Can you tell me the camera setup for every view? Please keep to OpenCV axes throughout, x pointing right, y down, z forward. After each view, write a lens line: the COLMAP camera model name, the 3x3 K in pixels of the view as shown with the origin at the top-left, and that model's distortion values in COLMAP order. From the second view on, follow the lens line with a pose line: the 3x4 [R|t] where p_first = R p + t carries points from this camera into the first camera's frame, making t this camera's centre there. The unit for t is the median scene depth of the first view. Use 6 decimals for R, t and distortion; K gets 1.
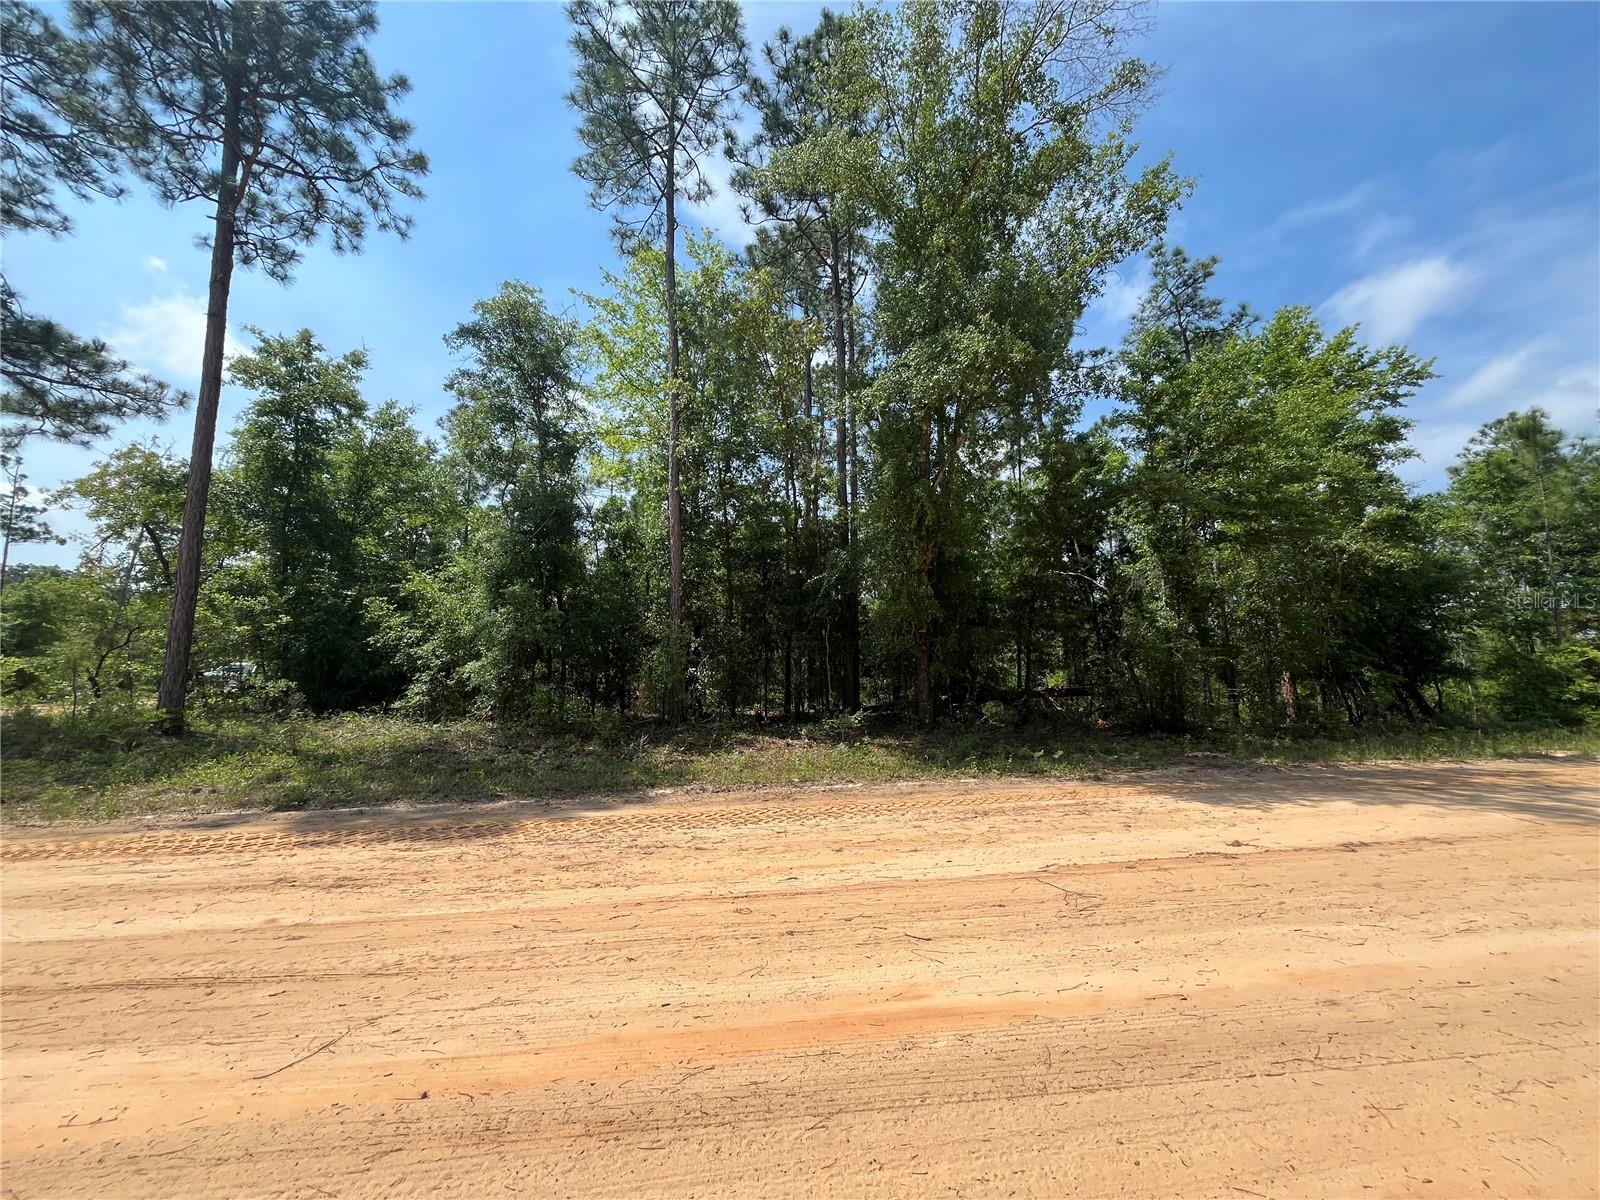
lens RADIAL K [[643.7, 0, 798.5], [0, 643.7, 594.1], [0, 0, 1]] dist [0.000070, -0.000596]
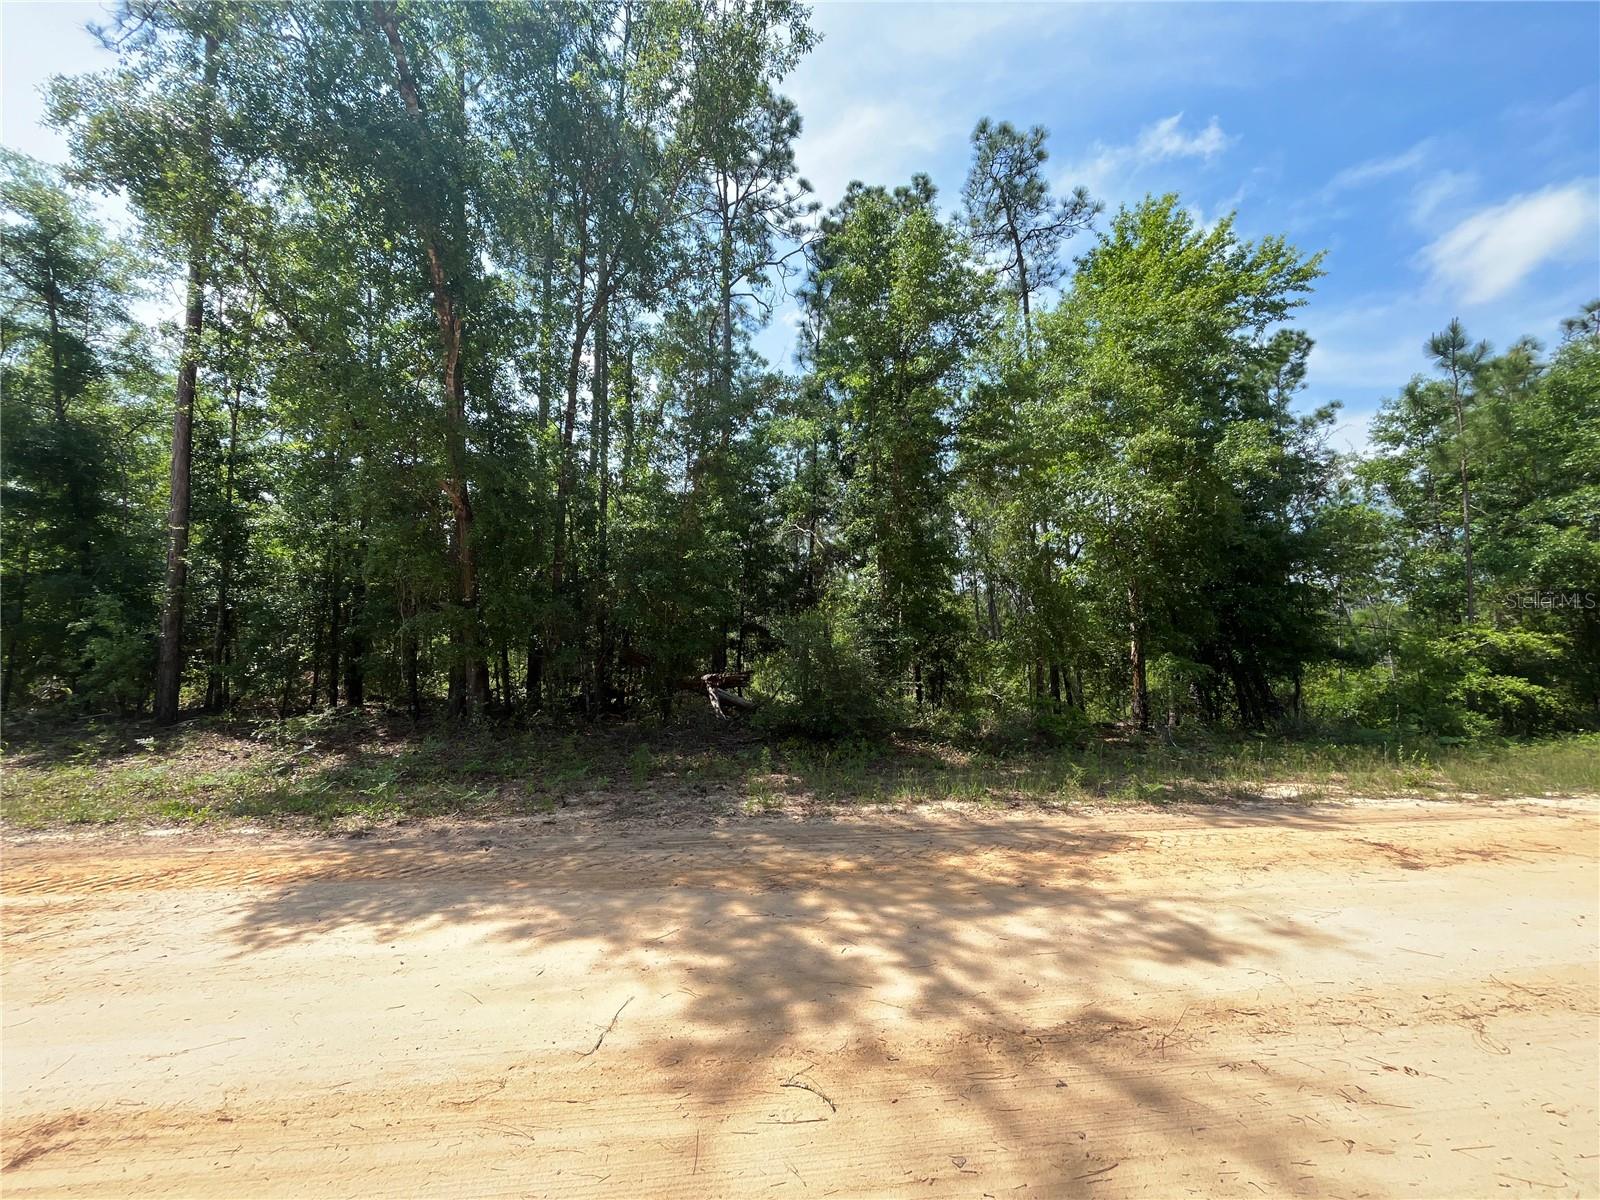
lens RADIAL K [[643.7, 0, 801.5], [0, 643.7, 607.4], [0, 0, 1]] dist [0.000070, -0.000596]
pose [[0.999208, -0.008456, -0.038893, 0.388275], [0.010034, 0.999127, 0.040563, 0.017570], [0.038516, -0.040921, 0.998420, 0.195072]]
